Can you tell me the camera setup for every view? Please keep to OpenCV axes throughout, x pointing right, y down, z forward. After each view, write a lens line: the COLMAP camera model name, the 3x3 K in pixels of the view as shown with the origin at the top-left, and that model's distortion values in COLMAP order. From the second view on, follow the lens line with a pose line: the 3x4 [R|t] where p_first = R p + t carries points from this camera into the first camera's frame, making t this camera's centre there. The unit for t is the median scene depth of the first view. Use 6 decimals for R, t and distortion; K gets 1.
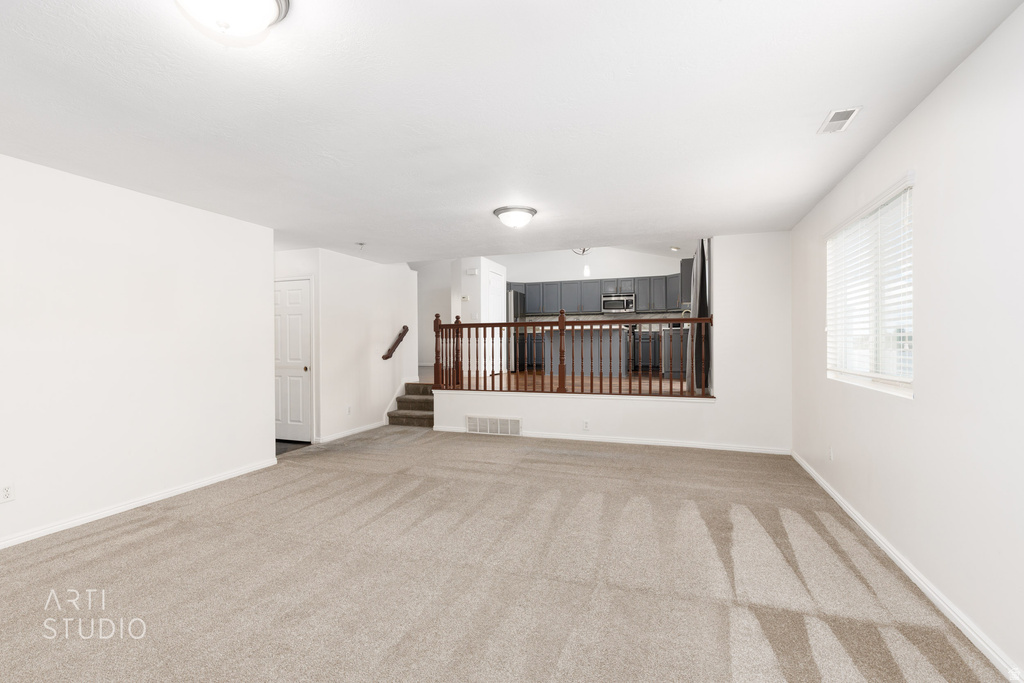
lens RADIAL K [[459.7, 0, 510.3], [0, 459.7, 343.3], [0, 0, 1]] dist [0.003345, 0.000159]
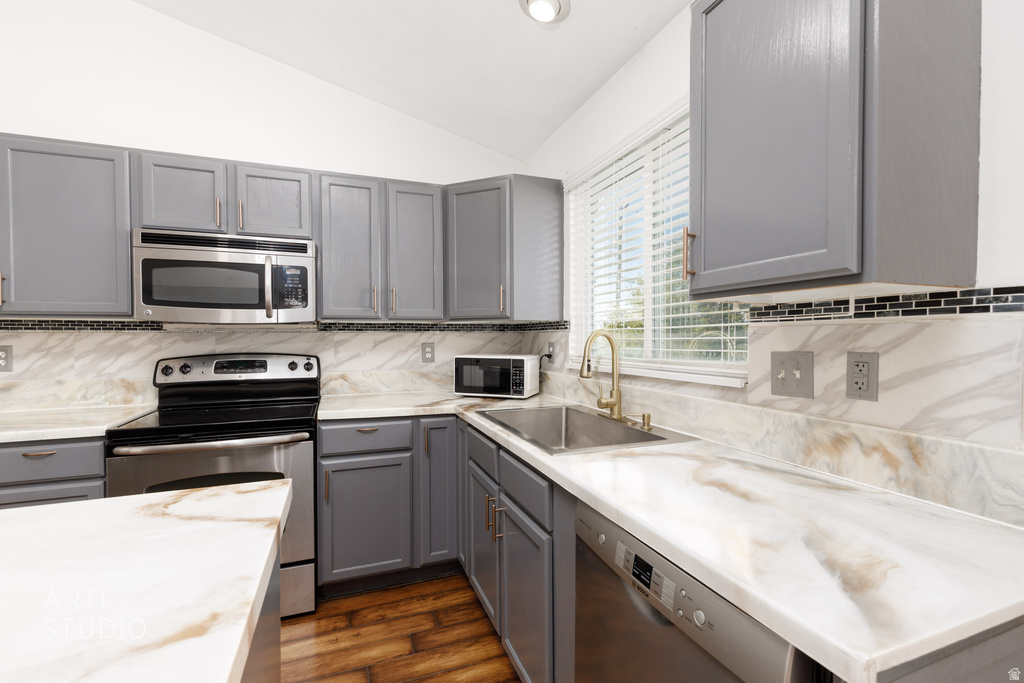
lens RADIAL K [[459.7, 0, 510.3], [0, 459.7, 343.3], [0, 0, 1]] dist [0.003345, 0.000159]
pose [[0.764670, -0.000181, 0.644422, 0.197368], [0.000358, 1.000000, -0.000145, -0.058522], [-0.644422, 0.000342, 0.764670, 0.763389]]
